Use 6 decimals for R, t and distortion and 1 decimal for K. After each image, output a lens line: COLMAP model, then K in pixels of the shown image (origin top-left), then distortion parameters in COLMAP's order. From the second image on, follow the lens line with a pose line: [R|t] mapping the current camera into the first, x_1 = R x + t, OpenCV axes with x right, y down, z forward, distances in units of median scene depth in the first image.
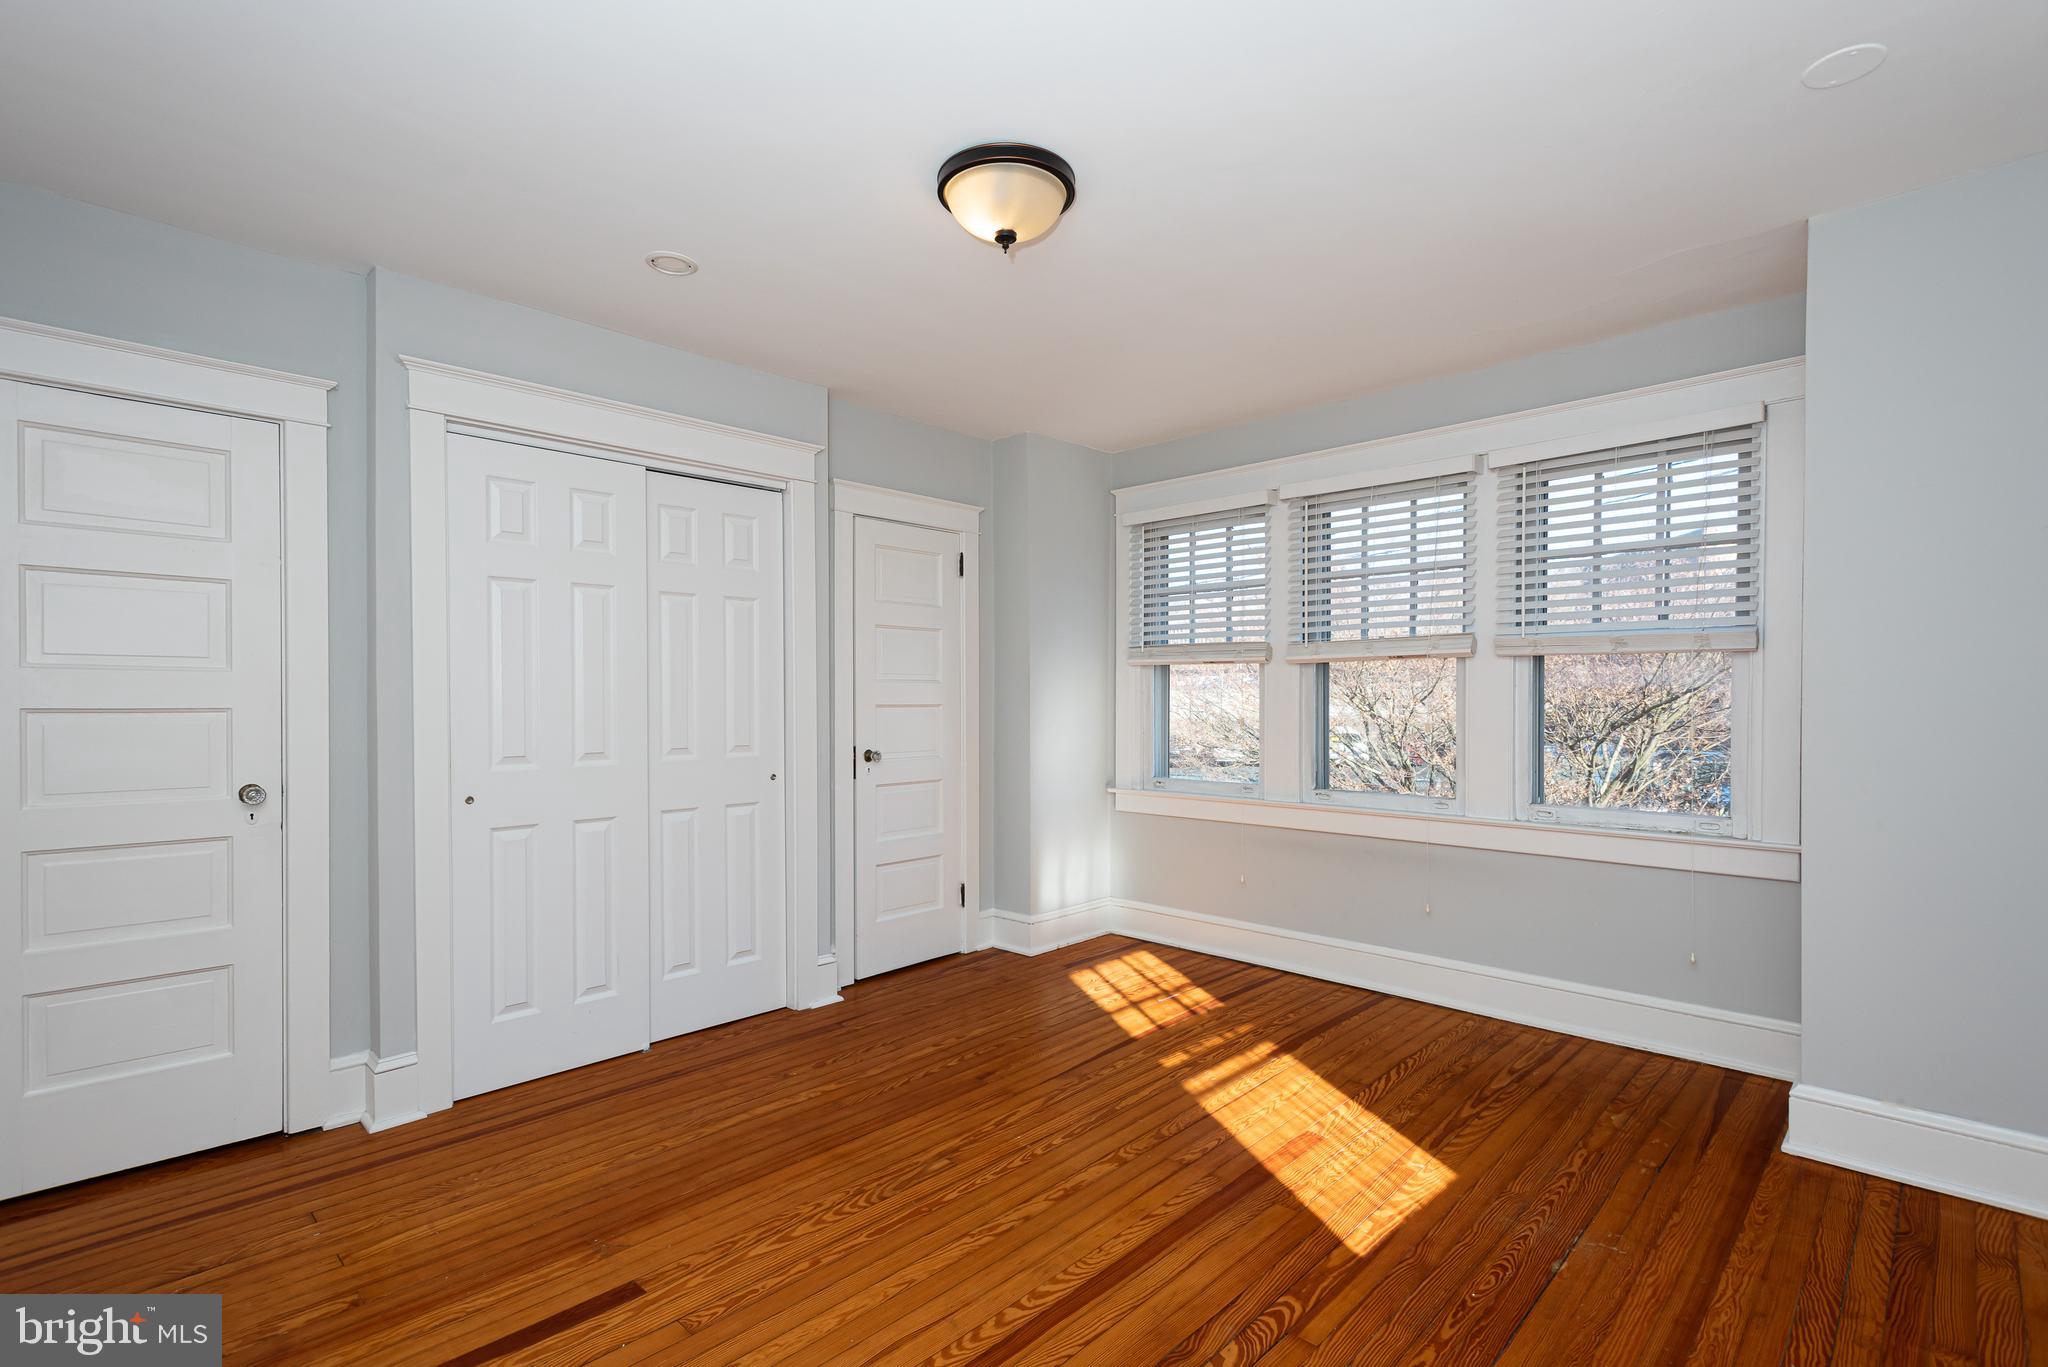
lens RADIAL K [[967.3, 0, 1024.0], [0, 967.3, 683.5], [0, 0, 1]] dist [0.026875, -0.009650]
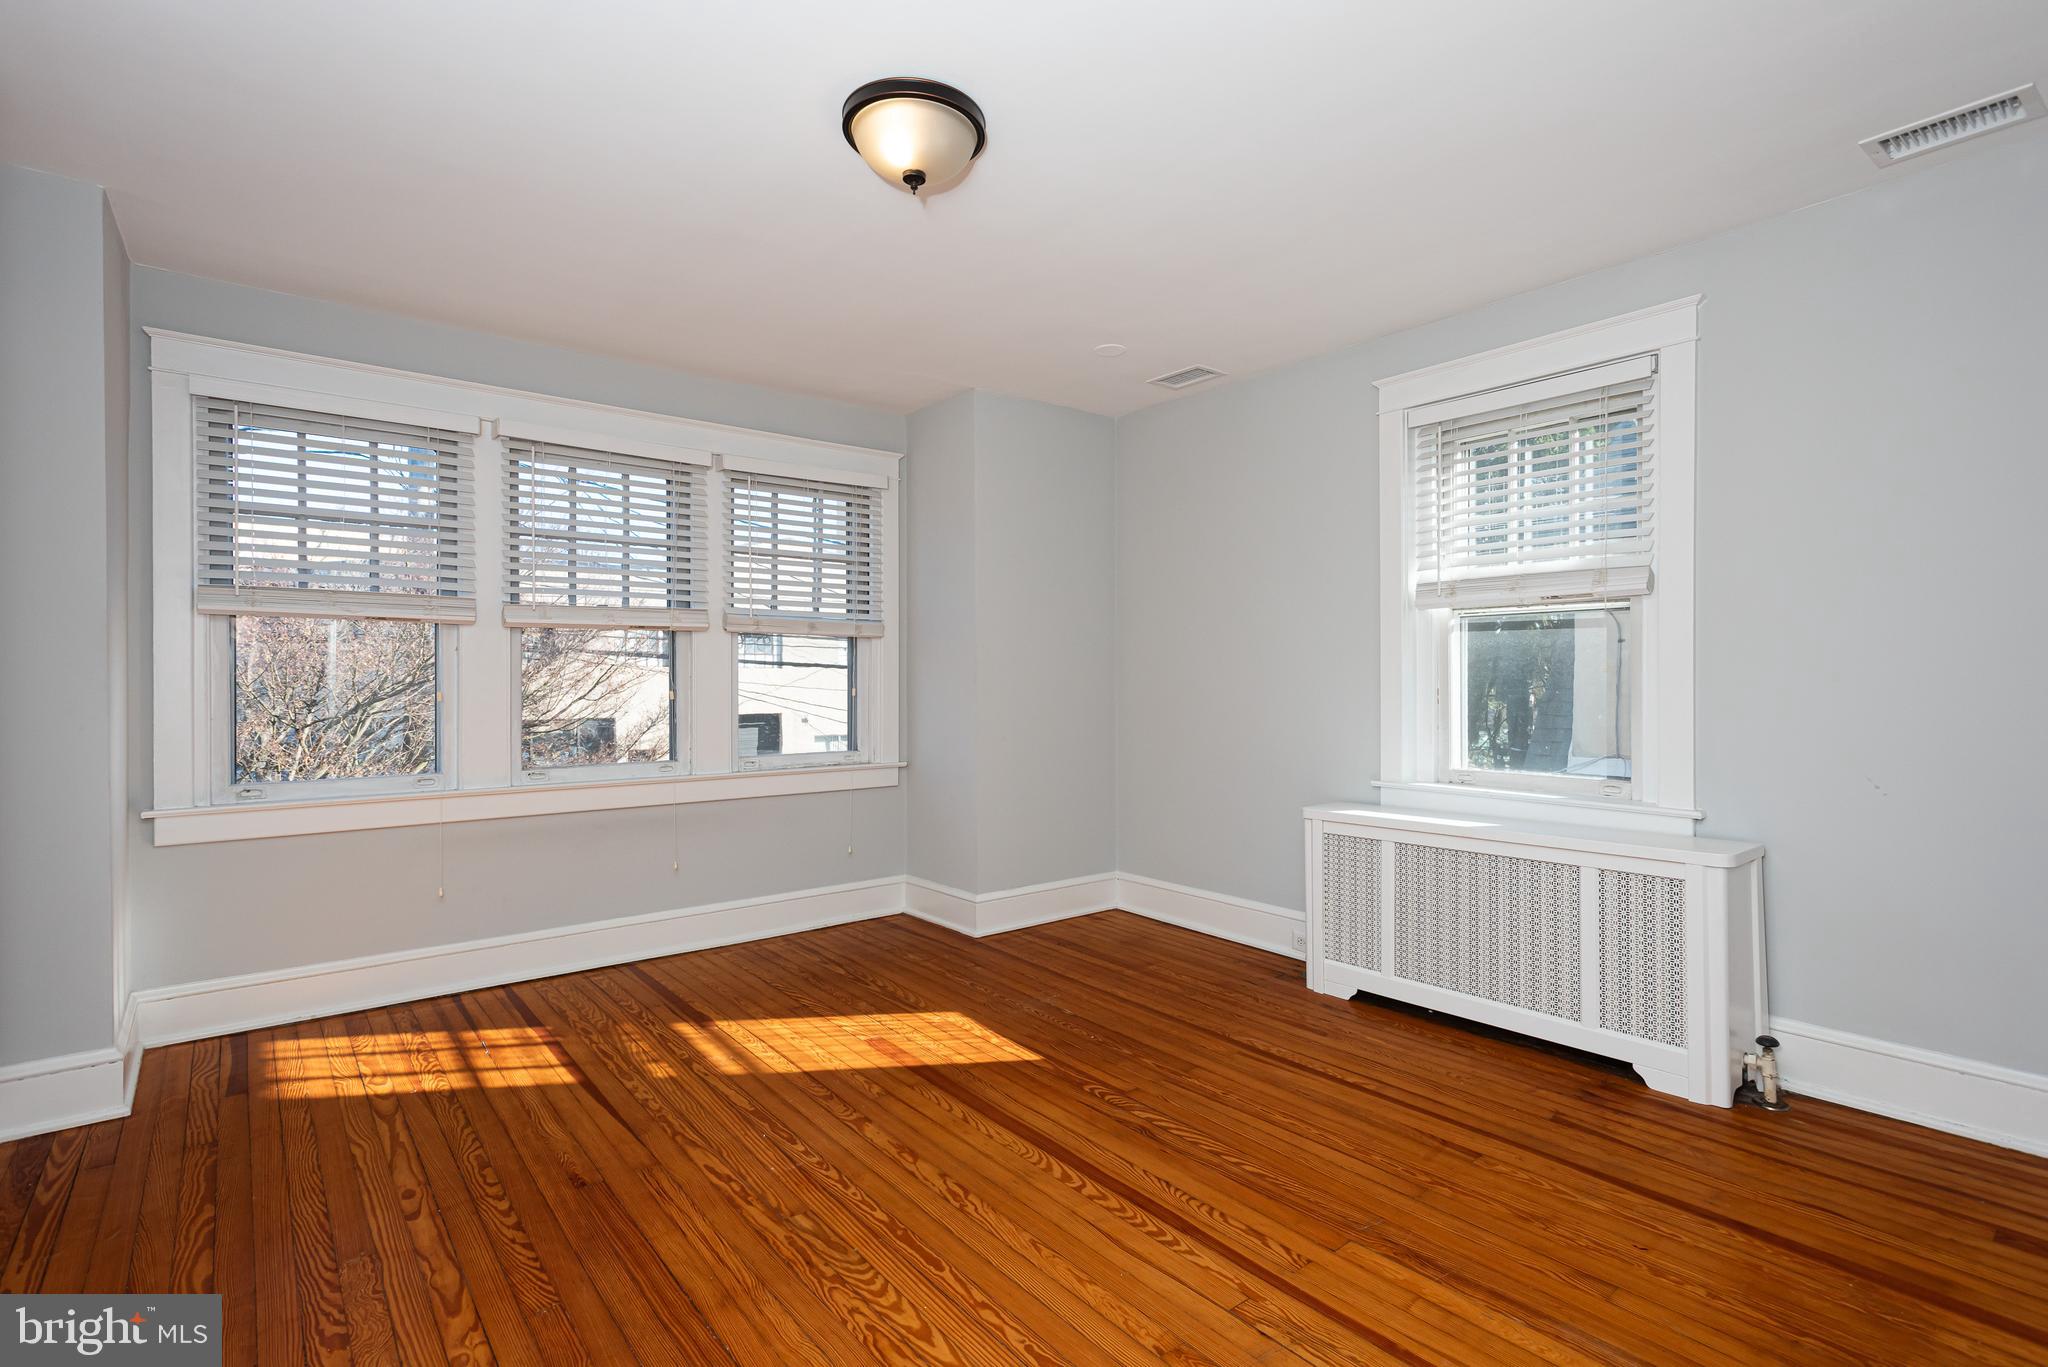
lens RADIAL K [[984.6, 0, 1031.8], [0, 984.6, 674.2], [0, 0, 1]] dist [0.032923, -0.000044]
pose [[0.129364, 0.001608, 0.991596, -0.743468], [-0.011173, 0.999938, -0.000164, 0.021702], [-0.991534, -0.011058, 0.129374, 0.577649]]
